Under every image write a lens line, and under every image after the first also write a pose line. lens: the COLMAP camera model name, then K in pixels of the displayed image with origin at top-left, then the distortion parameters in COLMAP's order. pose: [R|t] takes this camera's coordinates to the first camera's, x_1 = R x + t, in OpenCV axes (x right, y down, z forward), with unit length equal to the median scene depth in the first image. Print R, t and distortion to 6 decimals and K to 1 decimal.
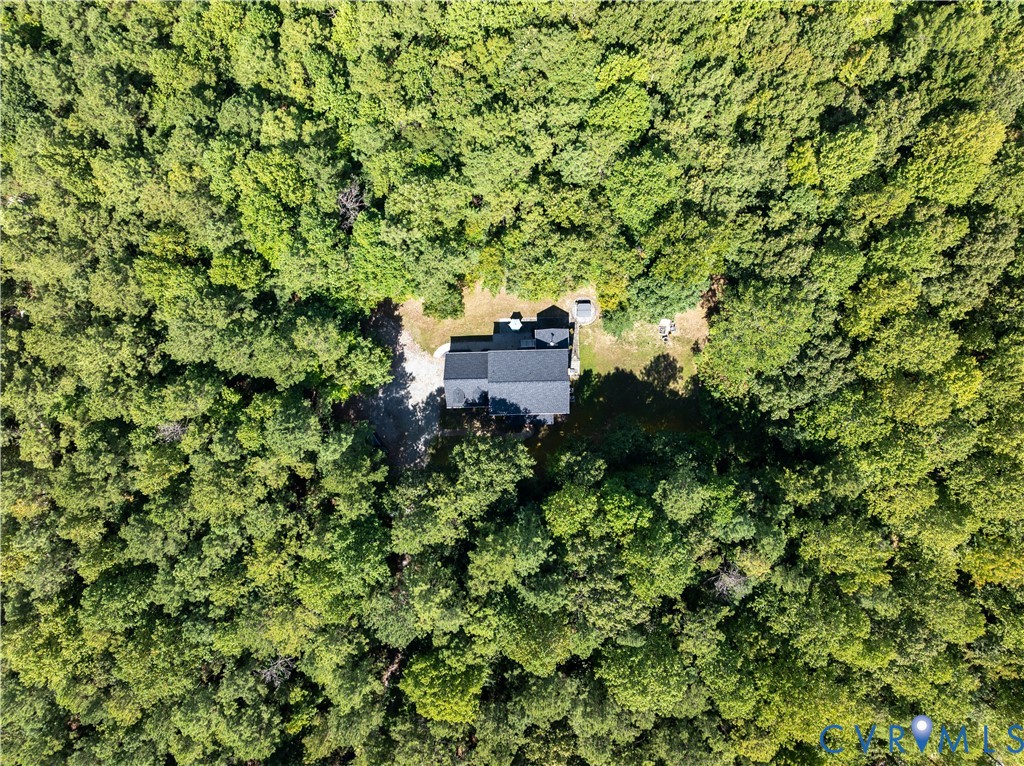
lens RADIAL K [[717.4, 0, 519.2], [0, 717.4, 384.5], [0, 0, 1]] dist [-0.041285, 0.003763]
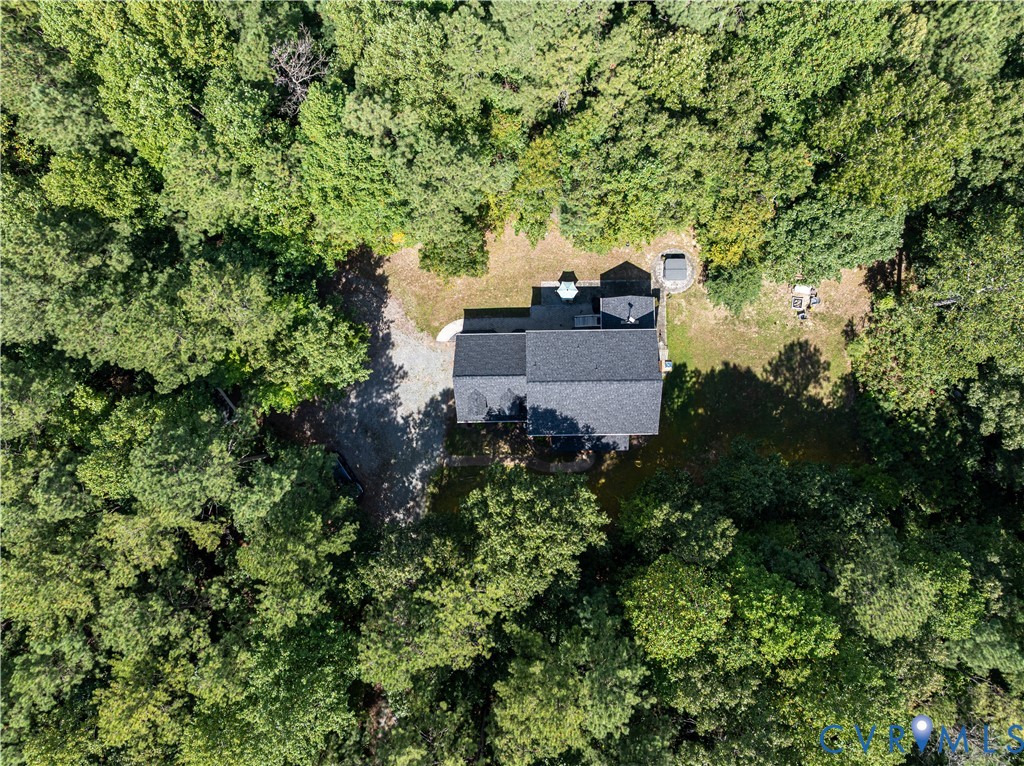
lens RADIAL K [[717.4, 0, 519.2], [0, 717.4, 384.5], [0, 0, 1]] dist [-0.041285, 0.003763]
pose [[0.999927, 0.010686, -0.005590, -0.049982], [-0.010675, 0.999941, 0.002092, -0.002320], [0.005612, -0.002033, 0.999982, 0.428173]]
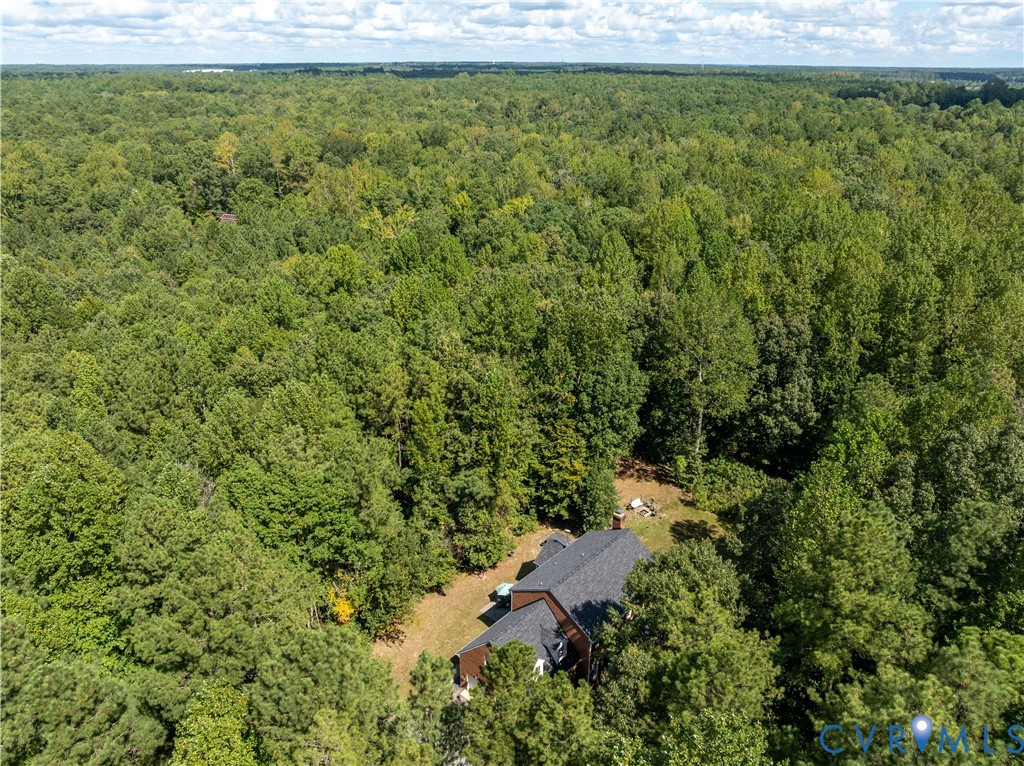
lens RADIAL K [[717.4, 0, 519.2], [0, 717.4, 384.5], [0, 0, 1]] dist [-0.041285, 0.003763]
pose [[0.686886, -0.292204, 0.665436, -0.419912], [0.726507, 0.251674, -0.639412, 0.327892], [0.019366, 0.922647, 0.385159, 0.674615]]
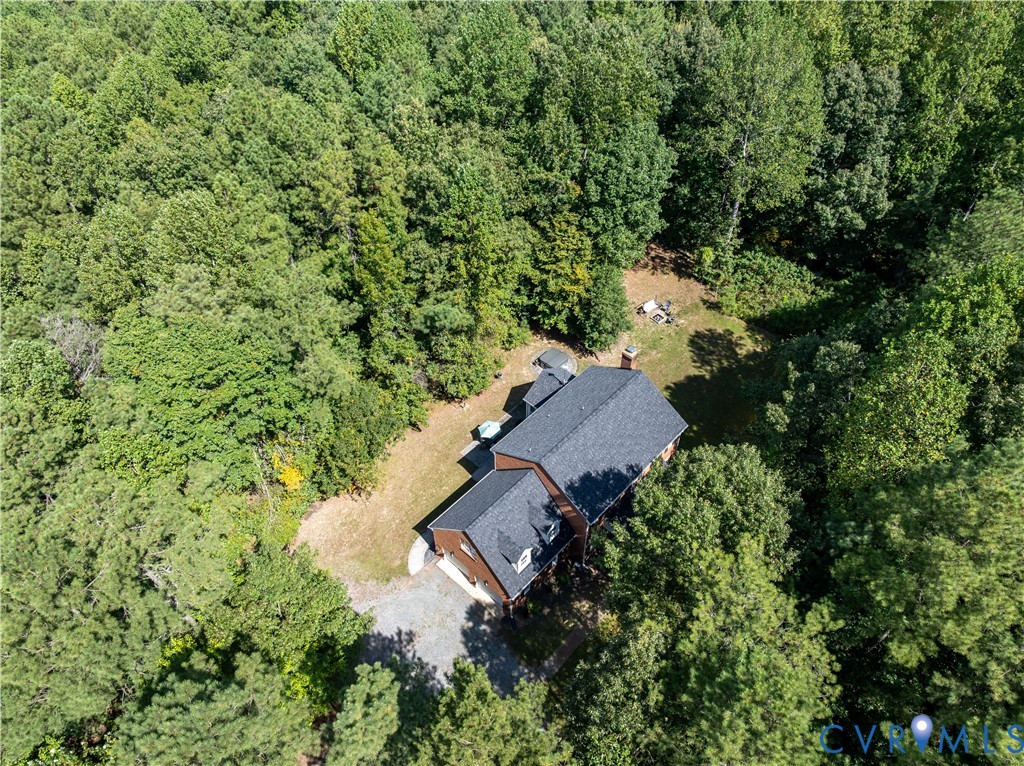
lens RADIAL K [[717.4, 0, 519.2], [0, 717.4, 384.5], [0, 0, 1]] dist [-0.041285, 0.003763]
pose [[0.689338, -0.526971, 0.497106, -0.274865], [0.724078, 0.479495, -0.495778, 0.209959], [0.022901, 0.701702, 0.712103, 0.681978]]
